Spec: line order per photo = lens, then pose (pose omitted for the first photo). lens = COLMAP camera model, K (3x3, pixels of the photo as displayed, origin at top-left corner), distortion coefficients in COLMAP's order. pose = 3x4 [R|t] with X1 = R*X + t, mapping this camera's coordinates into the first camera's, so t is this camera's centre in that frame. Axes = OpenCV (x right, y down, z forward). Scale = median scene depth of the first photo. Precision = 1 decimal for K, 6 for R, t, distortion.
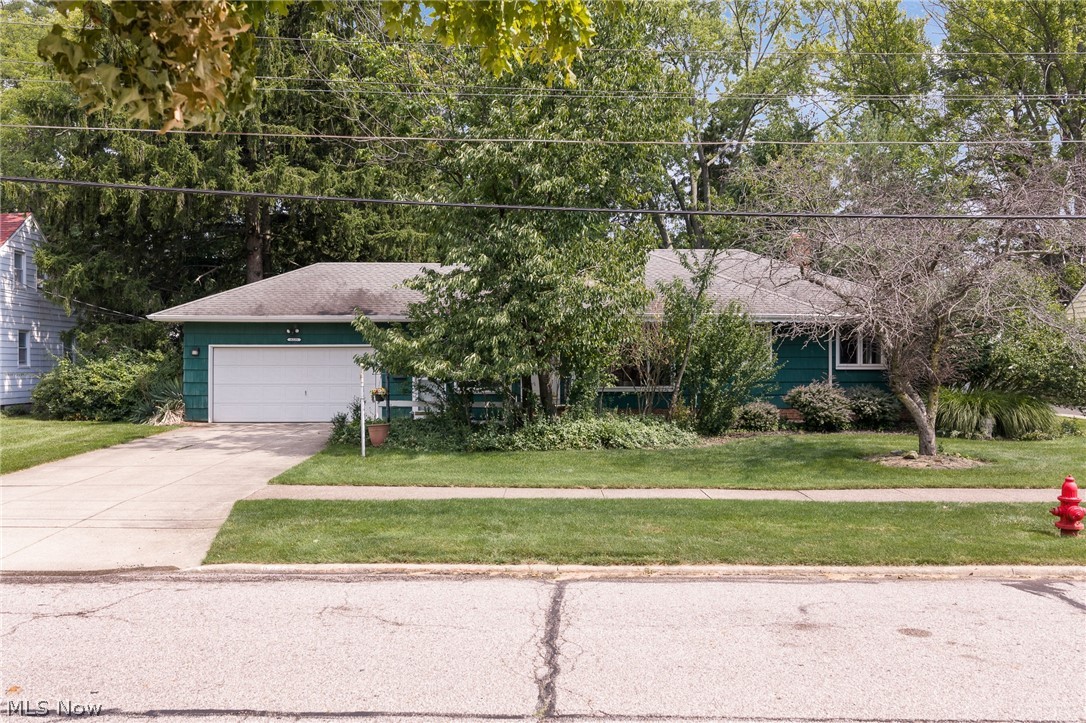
lens RADIAL K [[866.0, 0, 542.3], [0, 866.0, 345.0], [0, 0, 1]] dist [-0.001146, 0.000045]
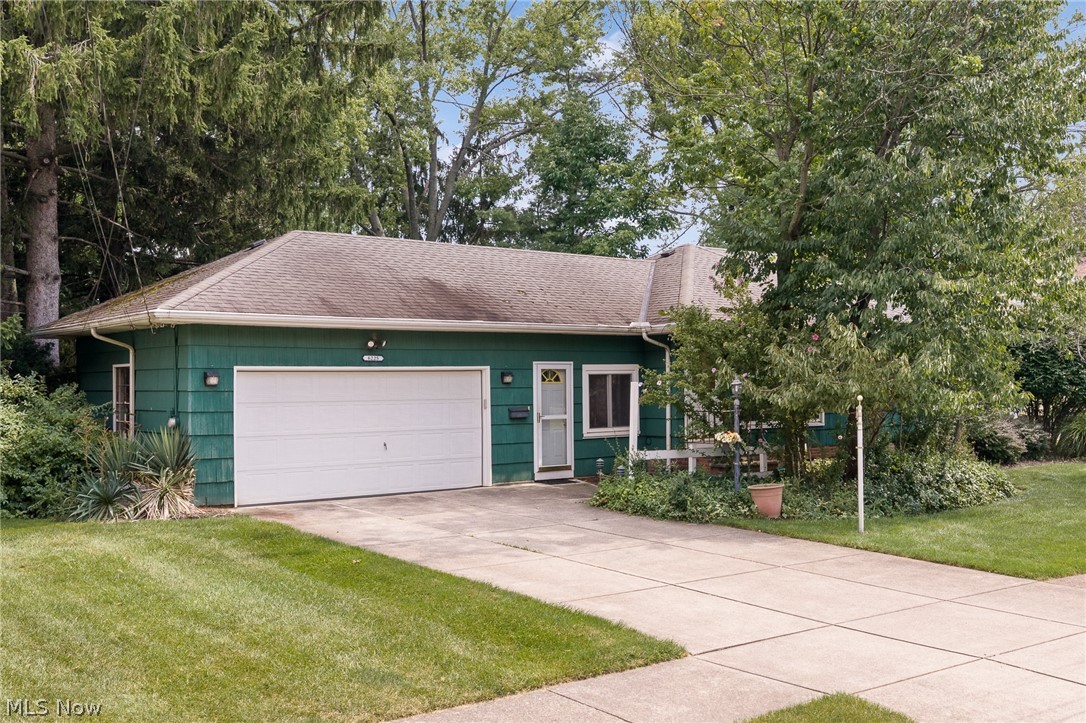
lens RADIAL K [[1048.8, 0, 543.0], [0, 1048.8, 361.5], [0, 0, 1]] dist [0.000993, 0.000786]
pose [[0.819526, 0.005047, 0.573019, -0.783677], [-0.005849, 0.999983, -0.000442, -0.005534], [-0.573012, -0.002990, 0.819542, 0.433200]]
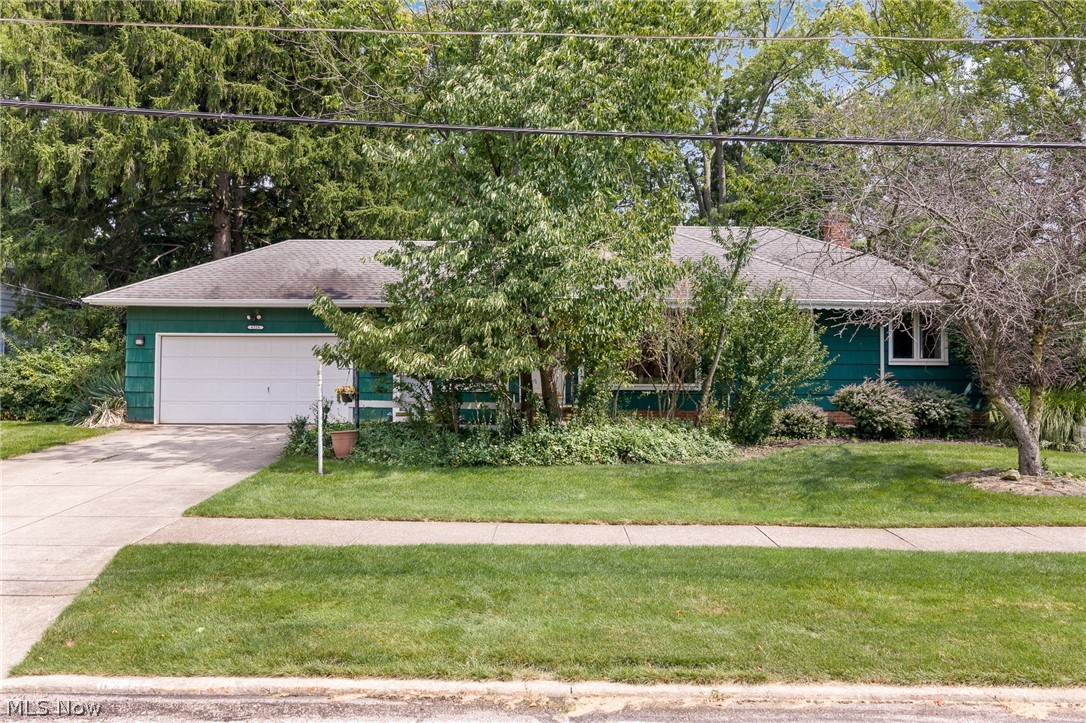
lens RADIAL K [[866.0, 0, 542.3], [0, 866.0, 345.0], [0, 0, 1]] dist [-0.001146, 0.000045]
pose [[0.999989, 0.004416, -0.001486, -0.001630], [-0.004401, 0.999942, 0.009793, 0.001961], [0.001529, -0.009787, 0.999951, 0.184668]]
